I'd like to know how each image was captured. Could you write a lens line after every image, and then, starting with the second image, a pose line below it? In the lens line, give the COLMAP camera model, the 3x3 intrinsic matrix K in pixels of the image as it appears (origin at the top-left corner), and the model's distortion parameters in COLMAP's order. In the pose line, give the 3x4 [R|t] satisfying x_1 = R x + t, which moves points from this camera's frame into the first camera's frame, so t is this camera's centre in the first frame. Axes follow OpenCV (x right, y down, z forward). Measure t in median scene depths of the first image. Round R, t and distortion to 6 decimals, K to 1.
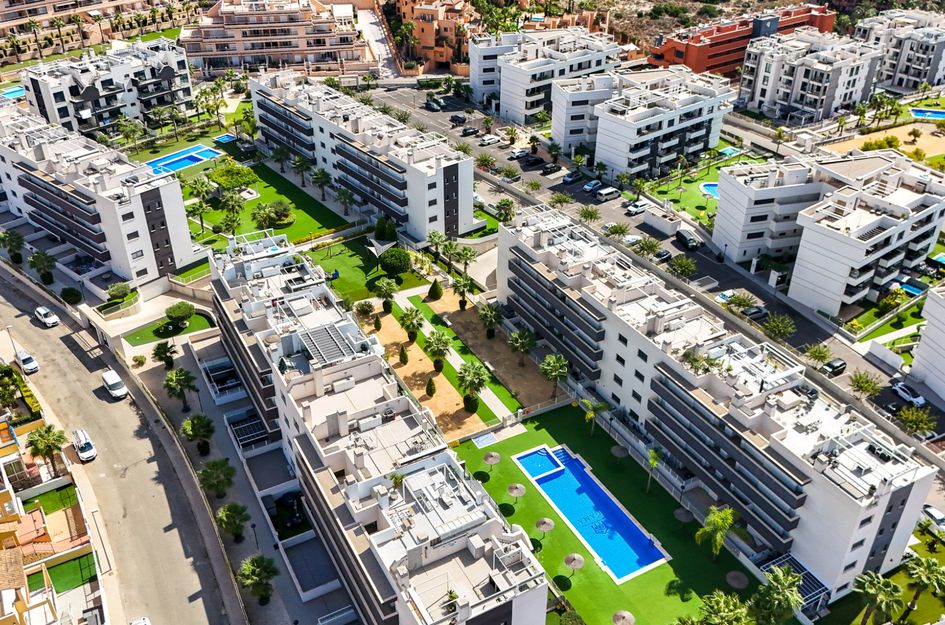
lens RADIAL K [[820.1, 0, 472.5], [0, 820.1, 312.5], [0, 0, 1]] dist [0.062392, -0.061874]
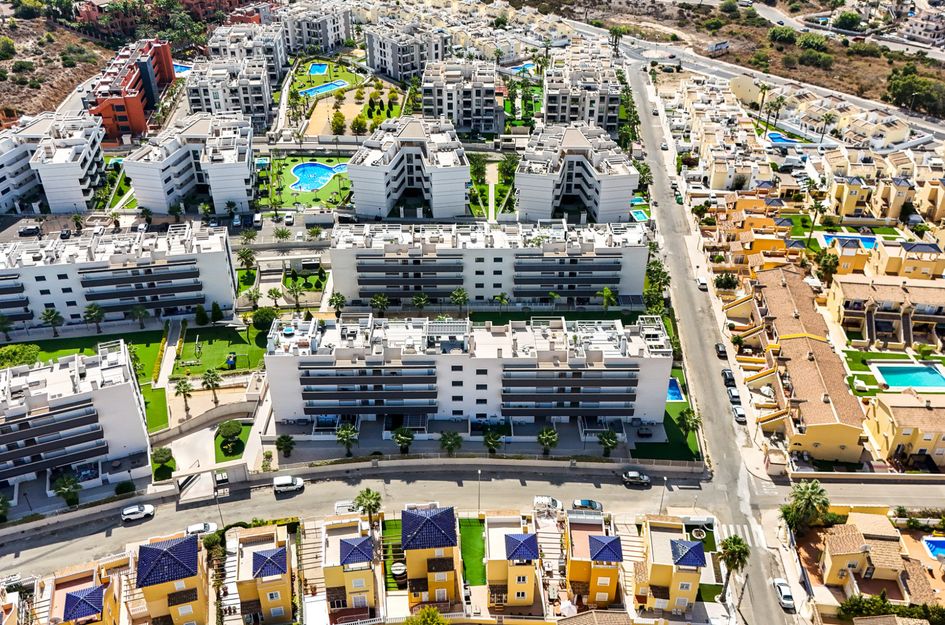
lens RADIAL K [[820.1, 0, 472.5], [0, 820.1, 312.5], [0, 0, 1]] dist [0.062392, -0.061874]
pose [[0.471713, -0.483824, 0.737157, -0.654400], [0.472447, 0.844566, 0.251998, -0.179253], [-0.744500, 0.229397, 0.626974, -0.004939]]
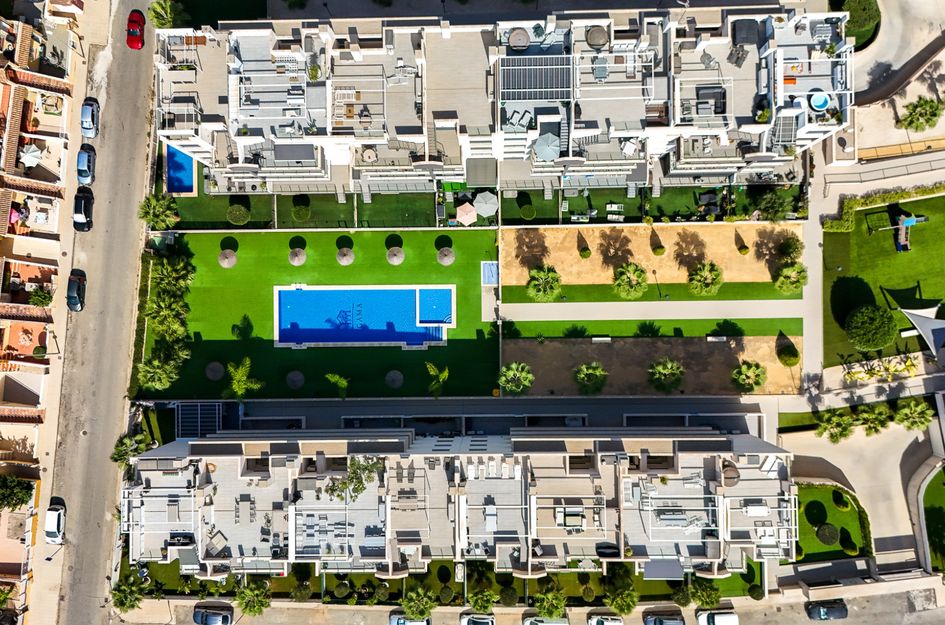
lens RADIAL K [[820.1, 0, 472.5], [0, 820.1, 312.5], [0, 0, 1]] dist [0.062392, -0.061874]
pose [[-0.468830, 0.883264, 0.006624, 0.034039], [-0.449958, -0.245274, 0.858708, -0.379302], [0.760090, 0.399608, 0.512423, 0.306285]]
